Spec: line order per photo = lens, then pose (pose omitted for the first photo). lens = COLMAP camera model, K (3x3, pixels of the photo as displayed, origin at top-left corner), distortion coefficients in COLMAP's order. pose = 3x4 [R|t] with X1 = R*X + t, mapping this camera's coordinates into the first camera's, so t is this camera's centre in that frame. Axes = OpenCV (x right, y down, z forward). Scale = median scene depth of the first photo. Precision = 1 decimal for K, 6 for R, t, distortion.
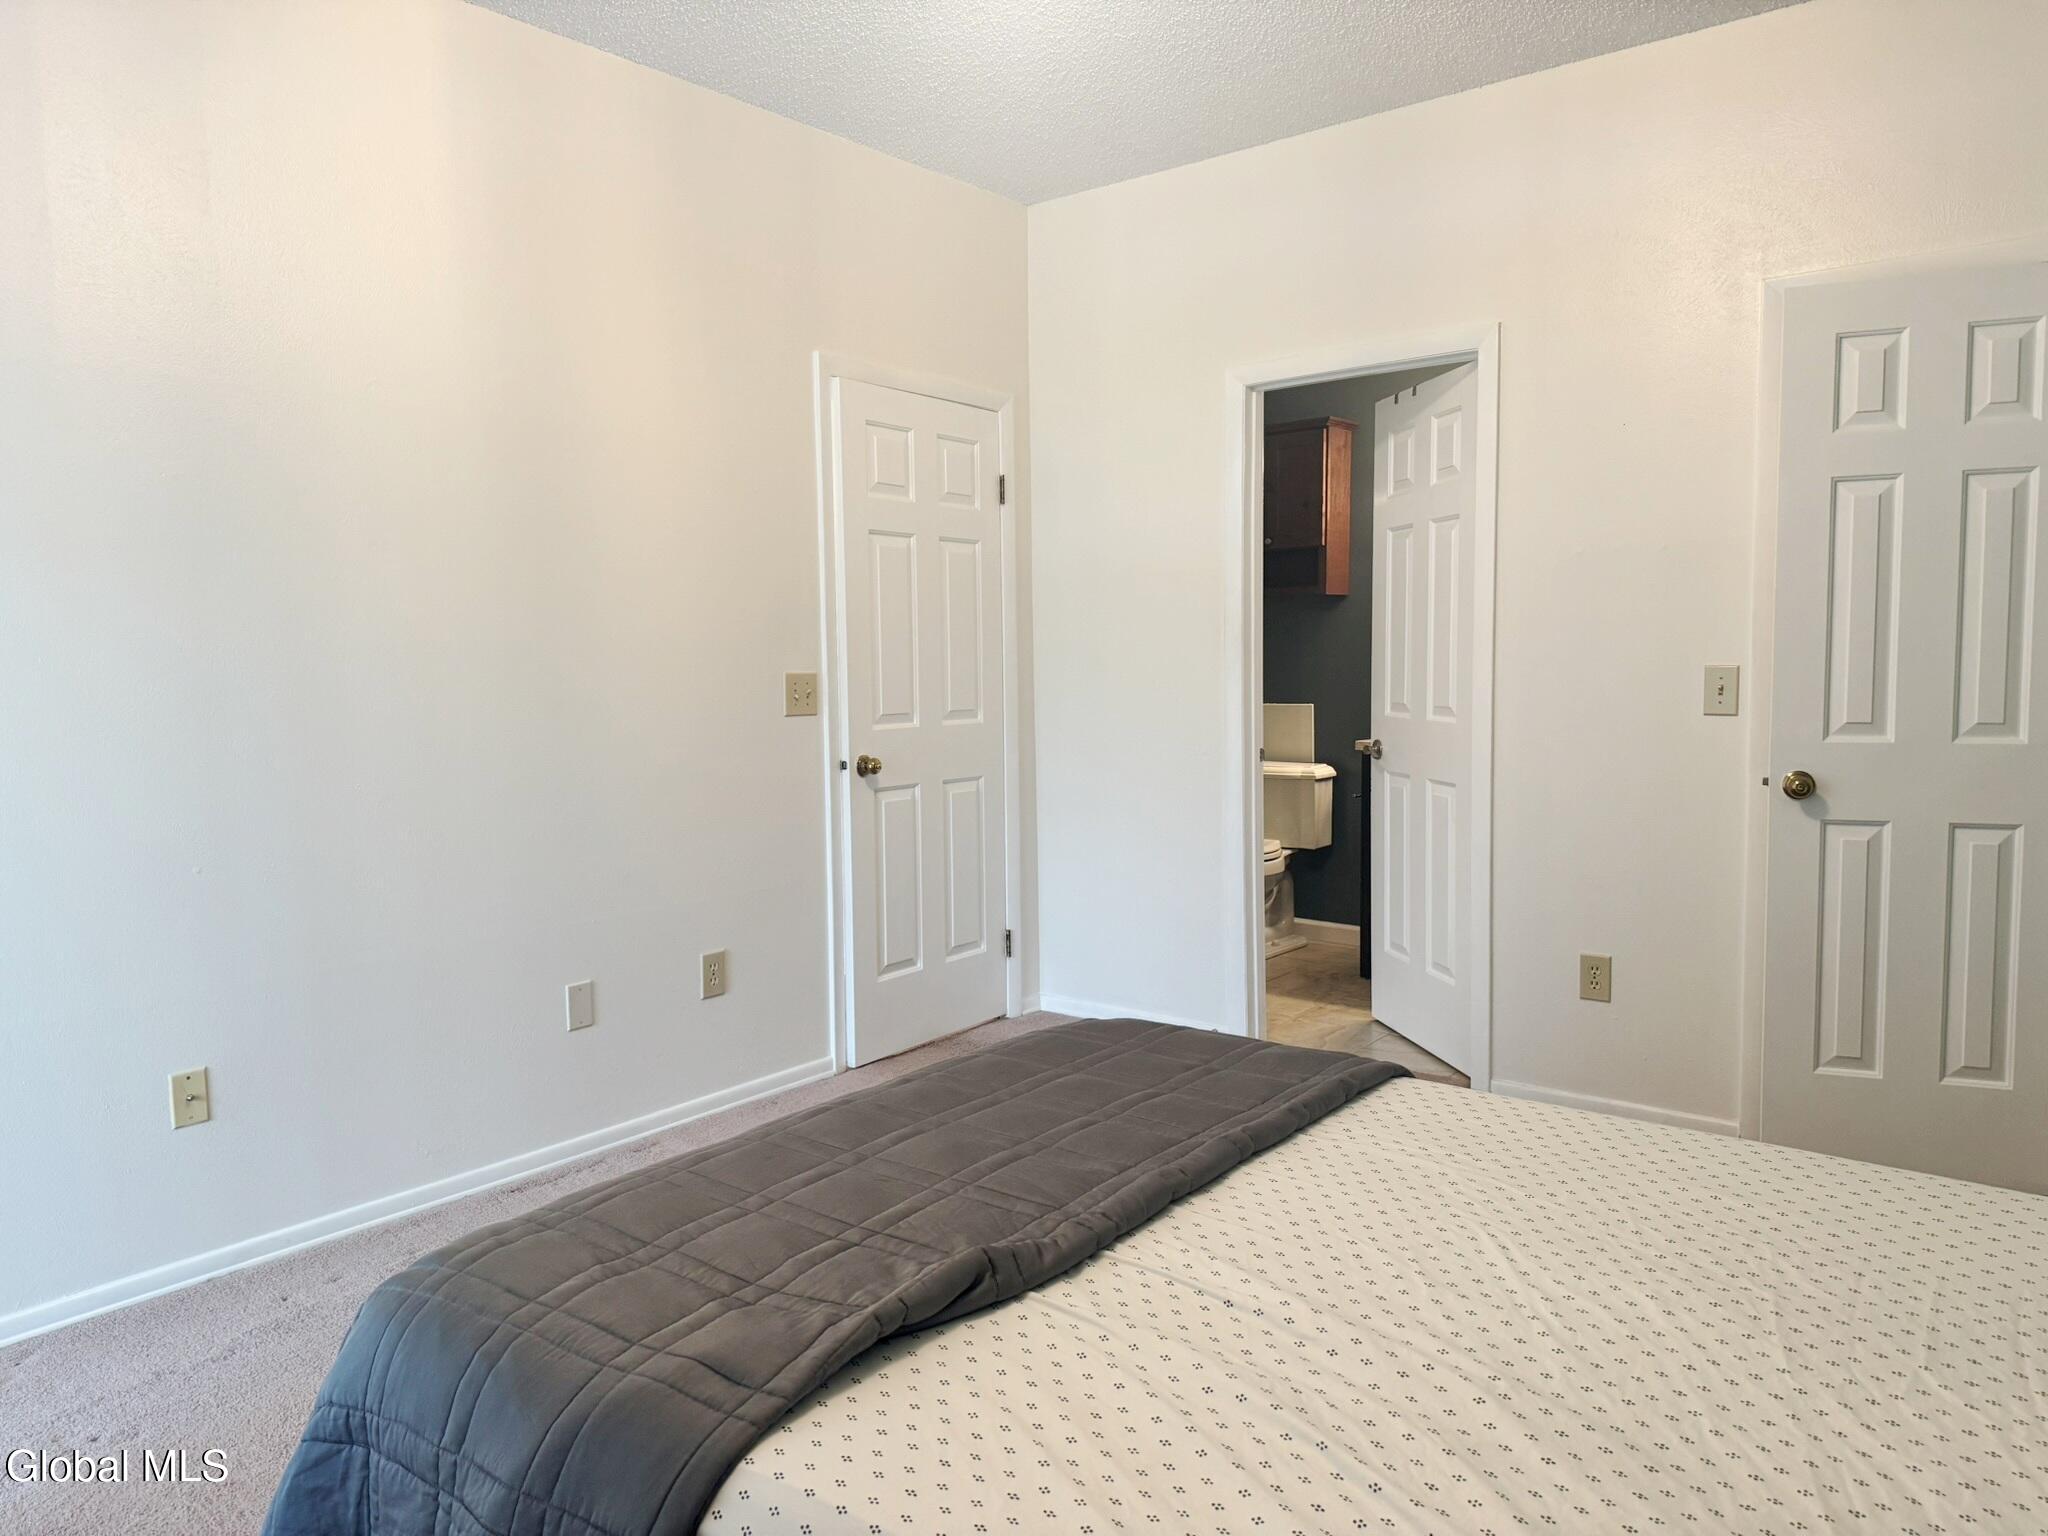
lens RADIAL K [[1451.3, 0, 1035.0], [0, 1451.3, 764.2], [0, 0, 1]] dist [-0.001535, -0.000229]
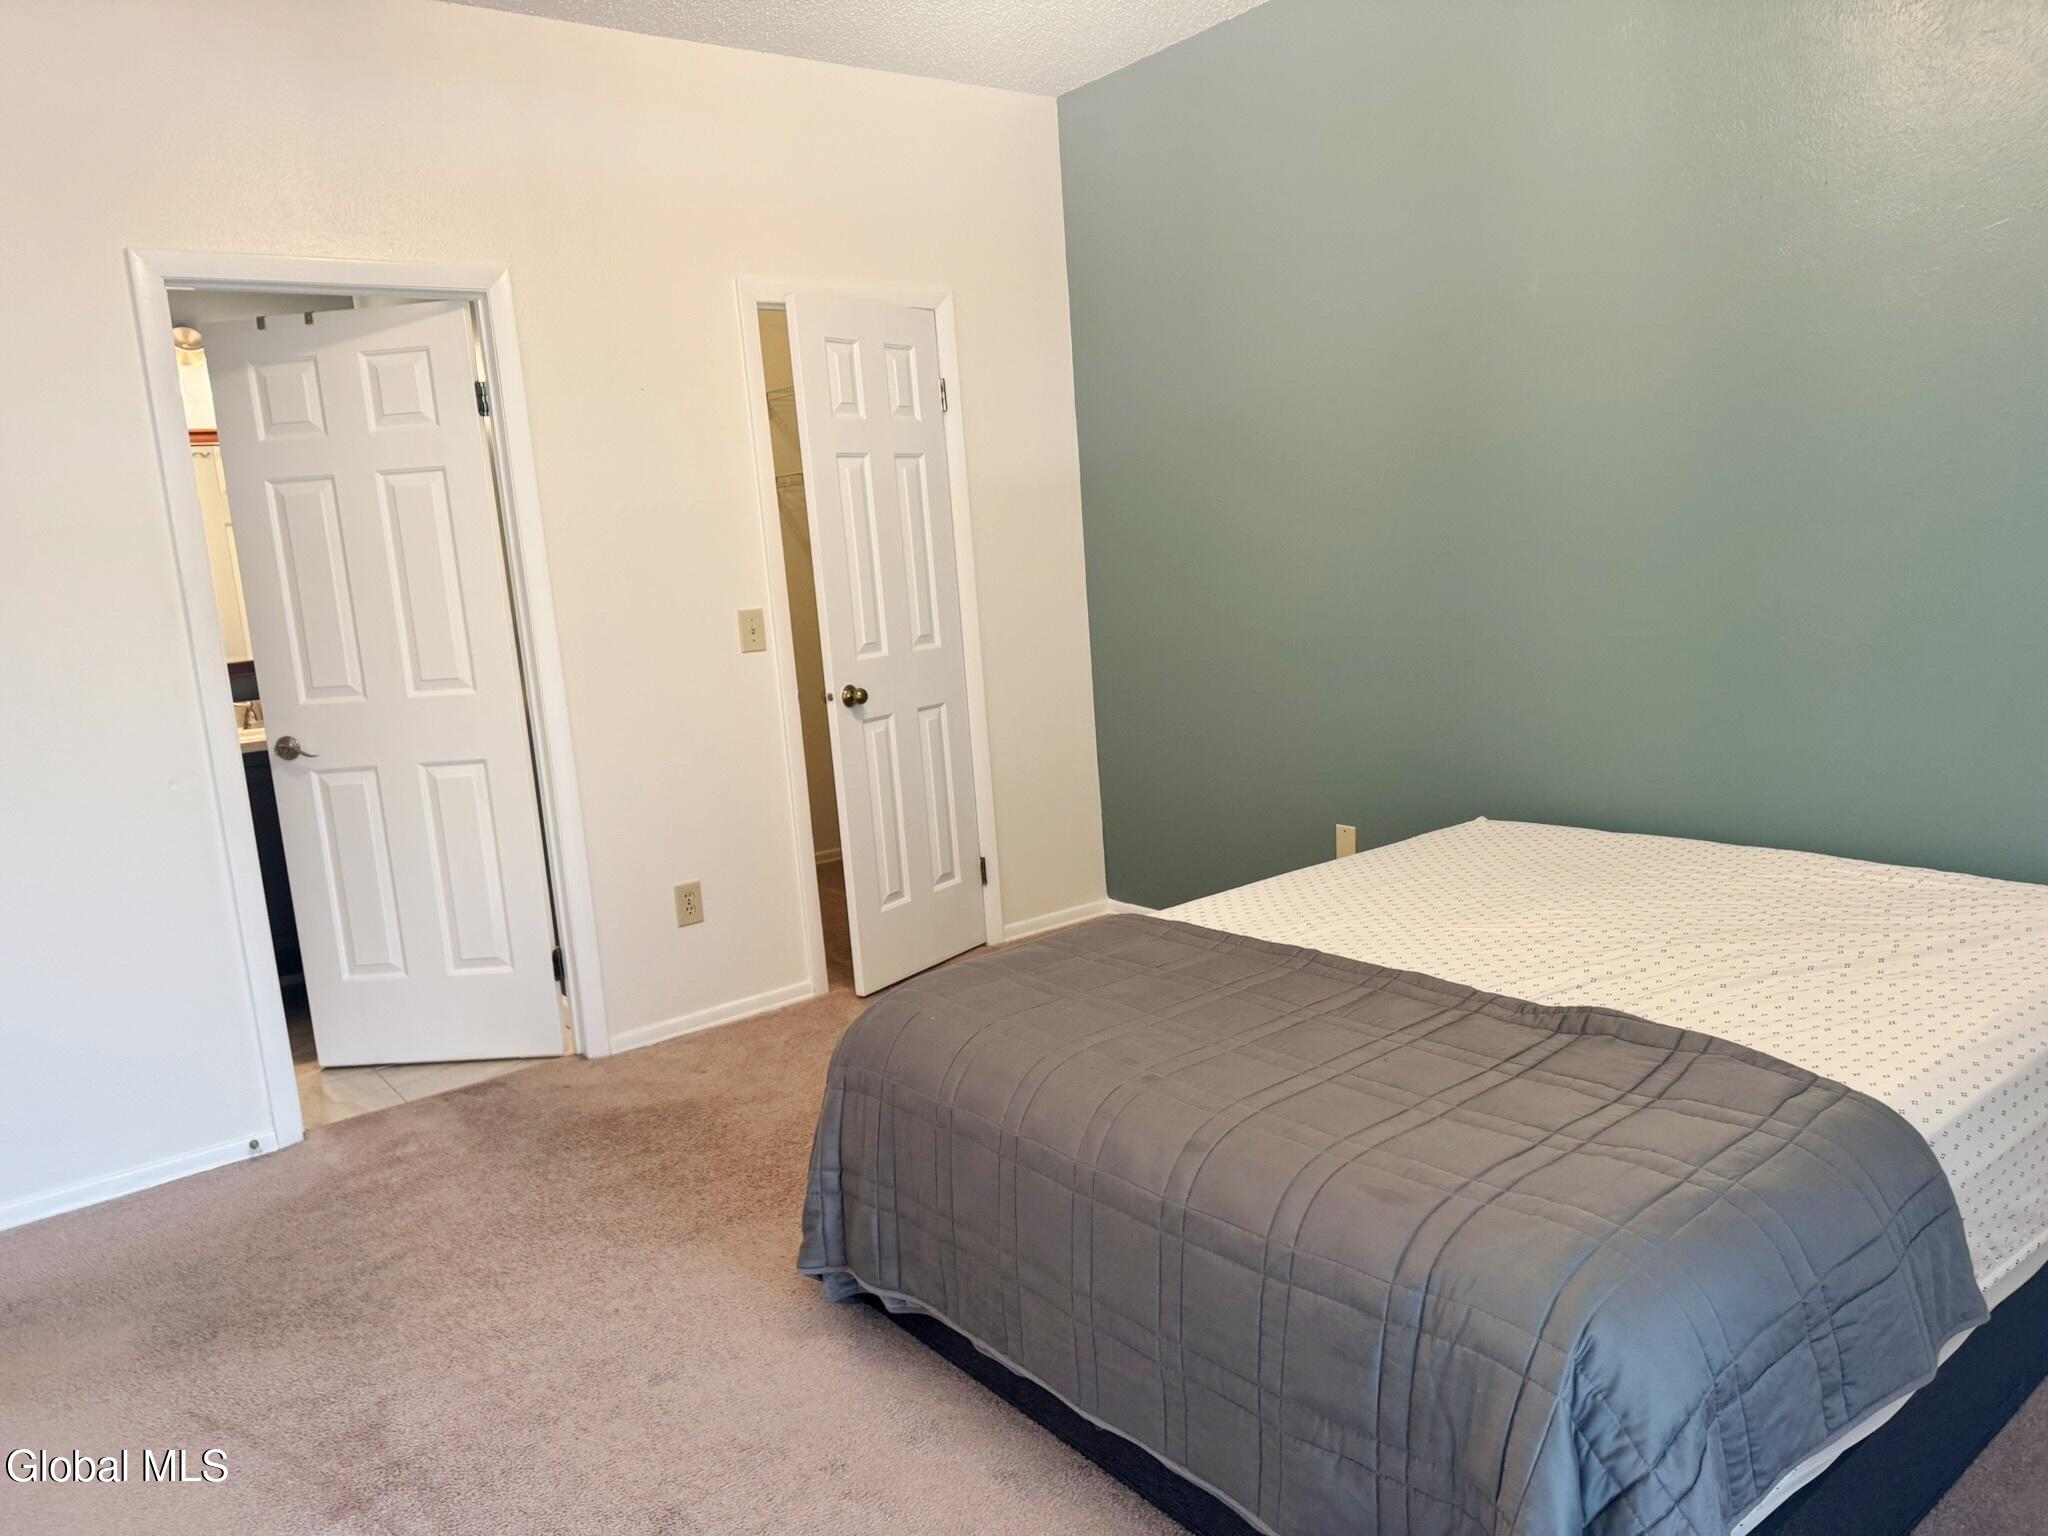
lens RADIAL K [[1451.3, 0, 1035.0], [0, 1451.3, 764.2], [0, 0, 1]] dist [-0.001535, -0.000229]
pose [[0.178394, -0.156218, 0.971479, -0.614056], [0.138962, 0.981421, 0.132298, -0.065059], [-0.974097, 0.111397, 0.196788, 0.525042]]
